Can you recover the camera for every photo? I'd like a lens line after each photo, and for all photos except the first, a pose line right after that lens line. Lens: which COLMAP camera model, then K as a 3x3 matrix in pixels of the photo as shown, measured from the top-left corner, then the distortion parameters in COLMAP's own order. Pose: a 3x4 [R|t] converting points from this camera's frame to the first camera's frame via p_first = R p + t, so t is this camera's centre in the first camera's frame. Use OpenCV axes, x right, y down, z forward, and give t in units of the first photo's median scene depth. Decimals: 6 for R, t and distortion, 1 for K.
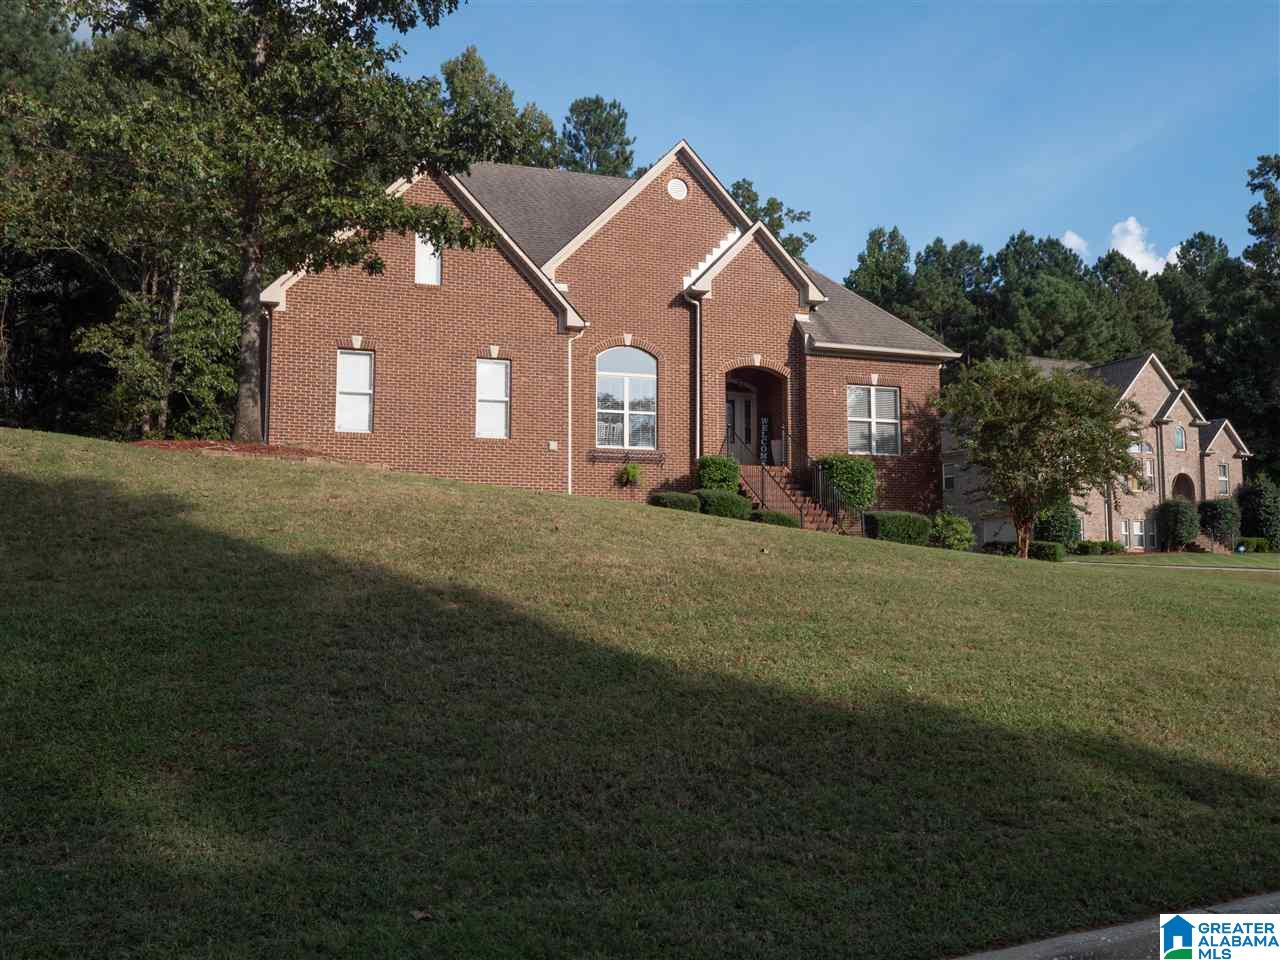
lens RADIAL K [[1110.3, 0, 636.5], [0, 1110.3, 477.1], [0, 0, 1]] dist [0.018846, -0.000176]
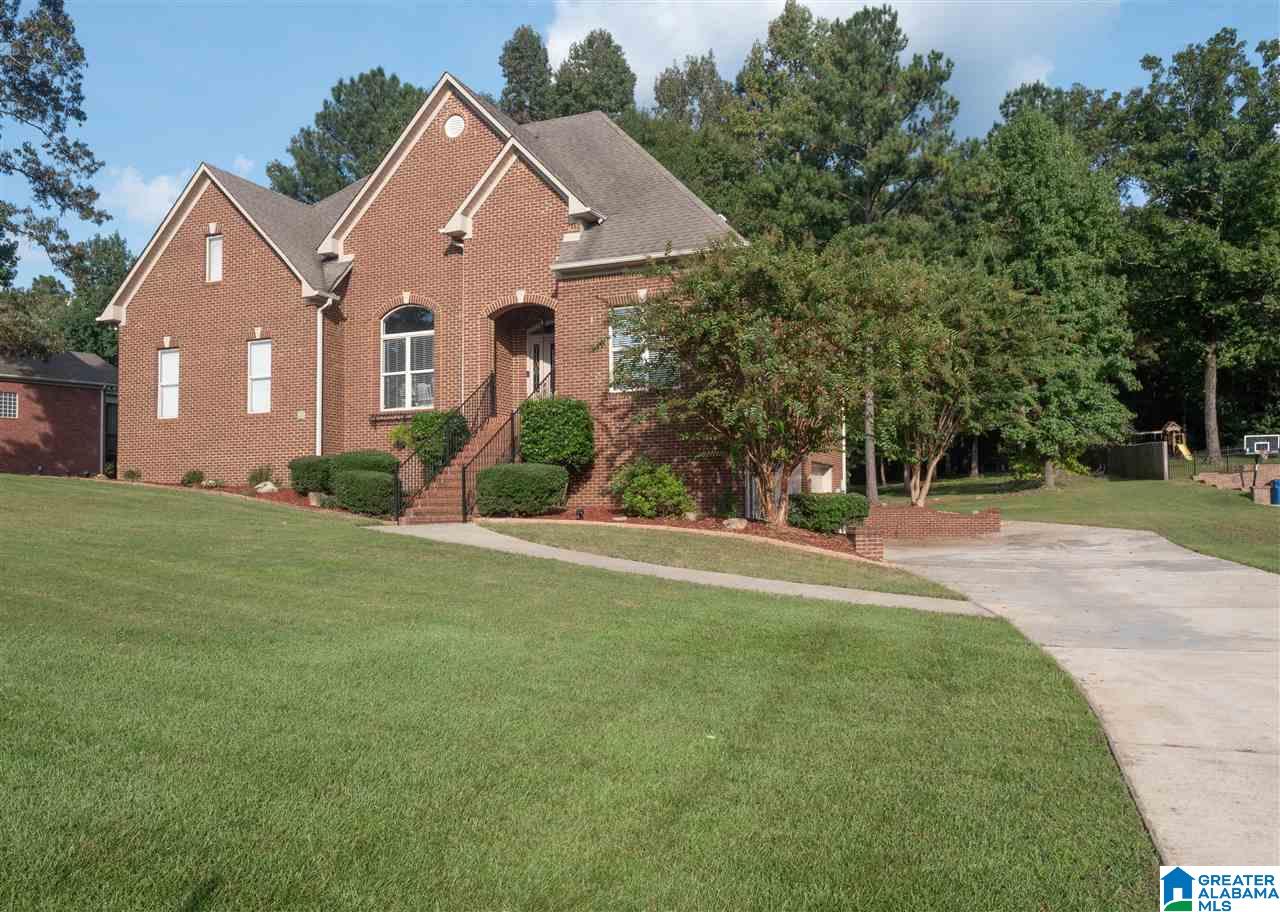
lens RADIAL K [[997.9, 0, 651.6], [0, 997.9, 483.1], [0, 0, 1]] dist [0.004460, -0.000932]
pose [[0.735591, -0.031934, -0.676672, 0.695746], [0.065702, 0.997542, 0.024345, 0.029499], [0.674232, -0.062367, 0.735882, 0.461103]]
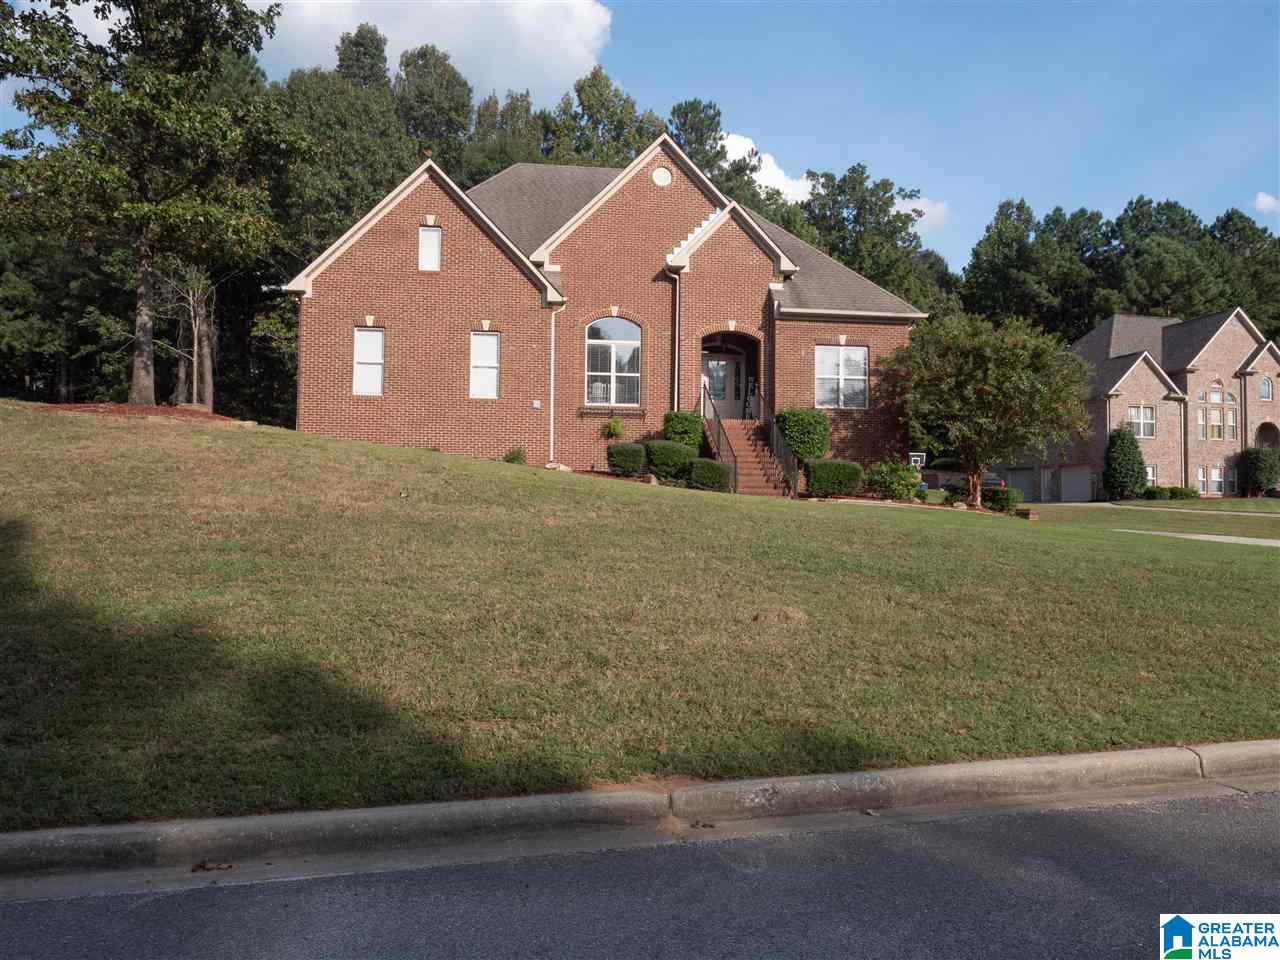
lens RADIAL K [[927.3, 0, 641.9], [0, 927.3, 484.6], [0, 0, 1]] dist [0.005236, 0.004437]
pose [[0.977566, 0.005396, -0.210562, 0.212049], [0.006907, 0.998313, 0.057650, 0.001048], [0.210518, -0.057811, 0.975879, 0.048267]]
